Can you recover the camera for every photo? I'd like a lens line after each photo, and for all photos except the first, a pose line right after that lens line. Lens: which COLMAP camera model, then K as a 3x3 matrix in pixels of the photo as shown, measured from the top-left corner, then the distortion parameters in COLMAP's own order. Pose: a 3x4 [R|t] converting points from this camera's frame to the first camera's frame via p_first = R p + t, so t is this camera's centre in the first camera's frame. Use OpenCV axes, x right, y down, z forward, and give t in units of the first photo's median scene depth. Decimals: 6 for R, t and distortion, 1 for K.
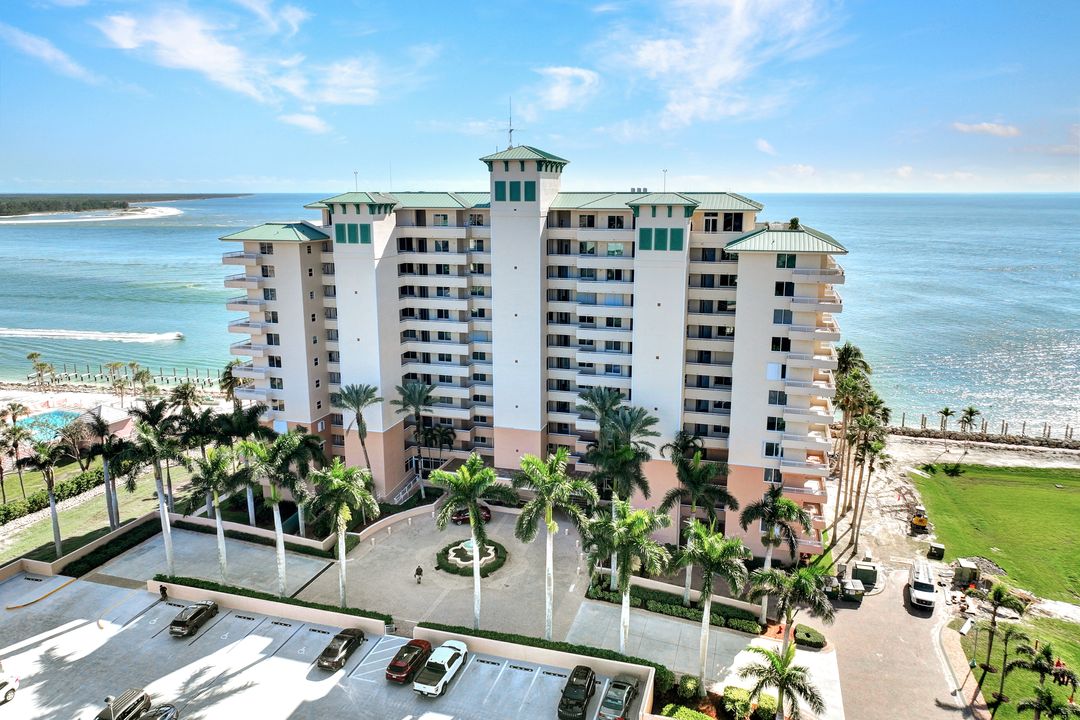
lens RADIAL K [[760.8, 0, 542.2], [0, 760.8, 352.3], [0, 0, 1]] dist [0.002652, 0.011135]
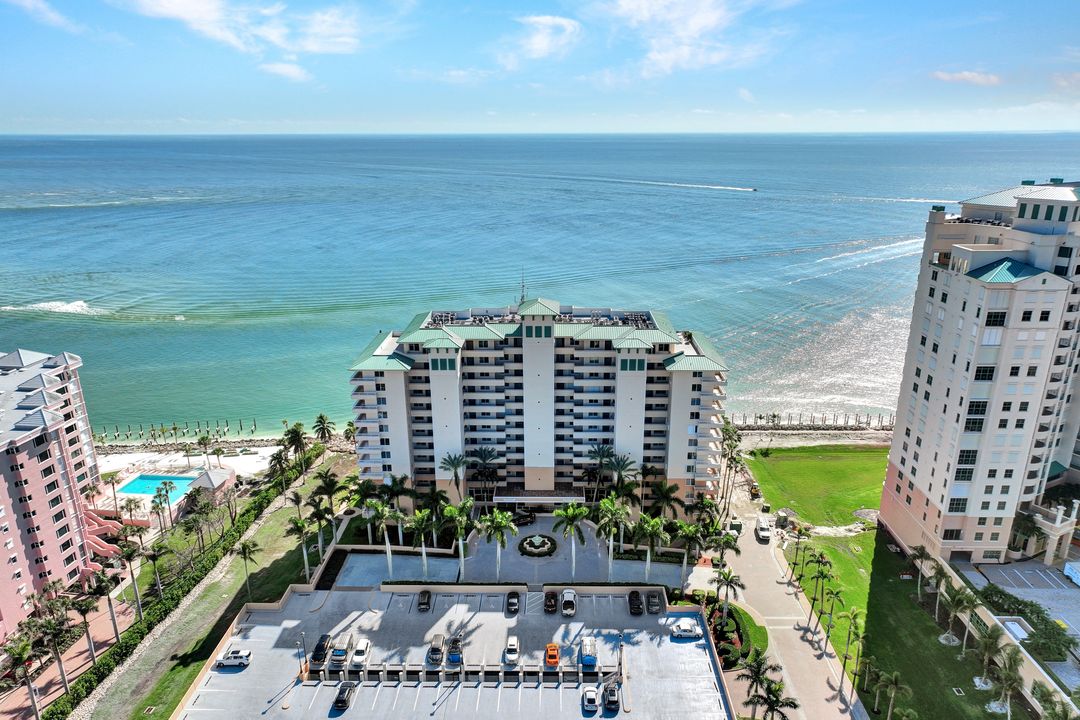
lens RADIAL K [[758.2, 0, 546.2], [0, 758.2, 408.8], [0, 0, 1]] dist [-0.000879, 0.004120]
pose [[0.963432, -0.094814, 0.250619, -0.497322], [0.058759, 0.987296, 0.147628, -0.317308], [-0.261432, -0.127503, 0.956763, -0.683123]]
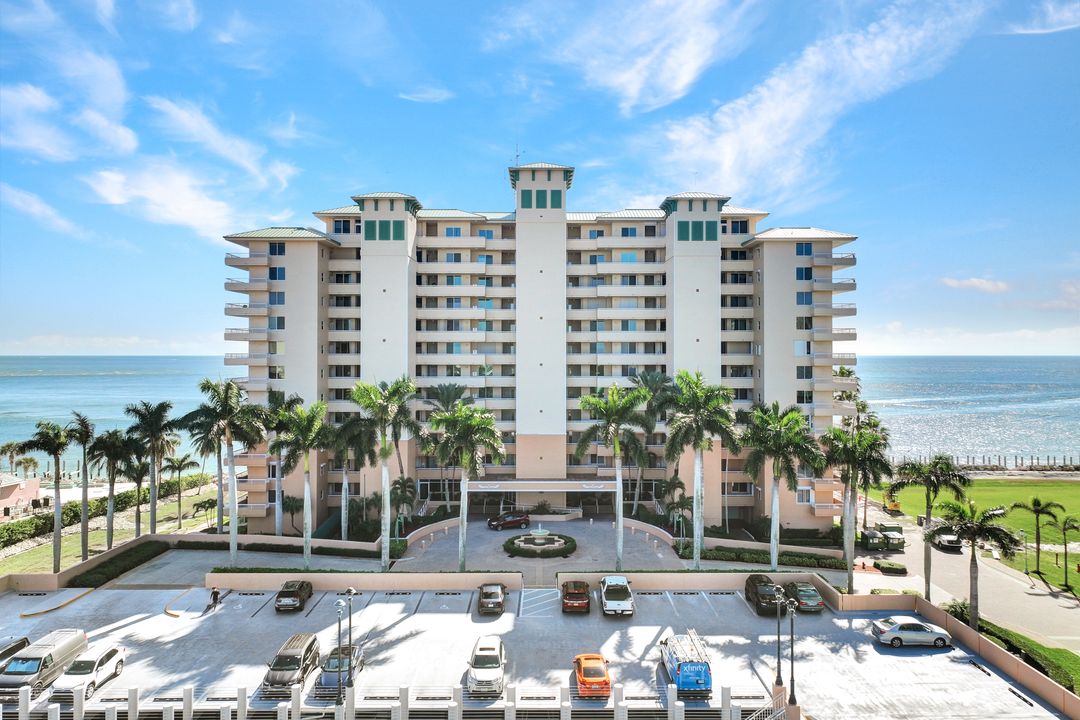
lens RADIAL K [[760.8, 0, 542.2], [0, 760.8, 352.3], [0, 0, 1]] dist [0.002652, 0.011135]
pose [[0.957932, 0.002019, 0.286988, -0.369086], [0.059308, 0.976998, -0.204836, 0.232194], [-0.280801, 0.213239, 0.935778, 0.063881]]
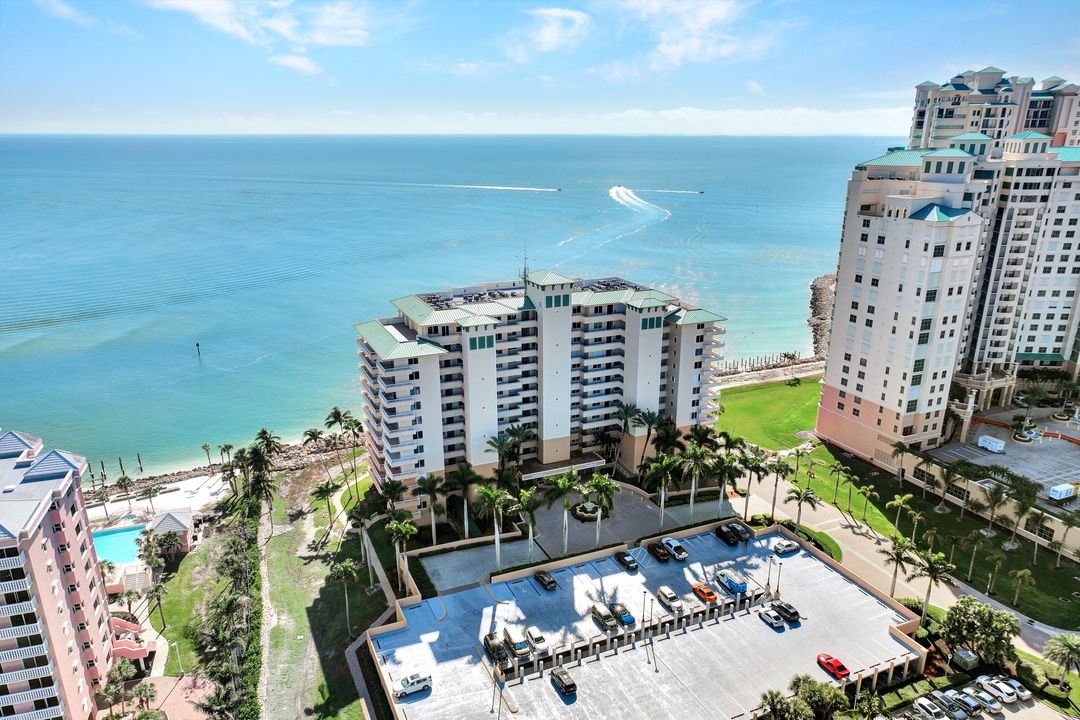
lens RADIAL K [[758.2, 0, 546.2], [0, 758.2, 408.8], [0, 0, 1]] dist [-0.000879, 0.004120]
pose [[0.756476, -0.224991, 0.614103, -1.243351], [0.137602, 0.972700, 0.186869, -0.324911], [-0.639382, -0.056860, 0.766784, -0.305966]]
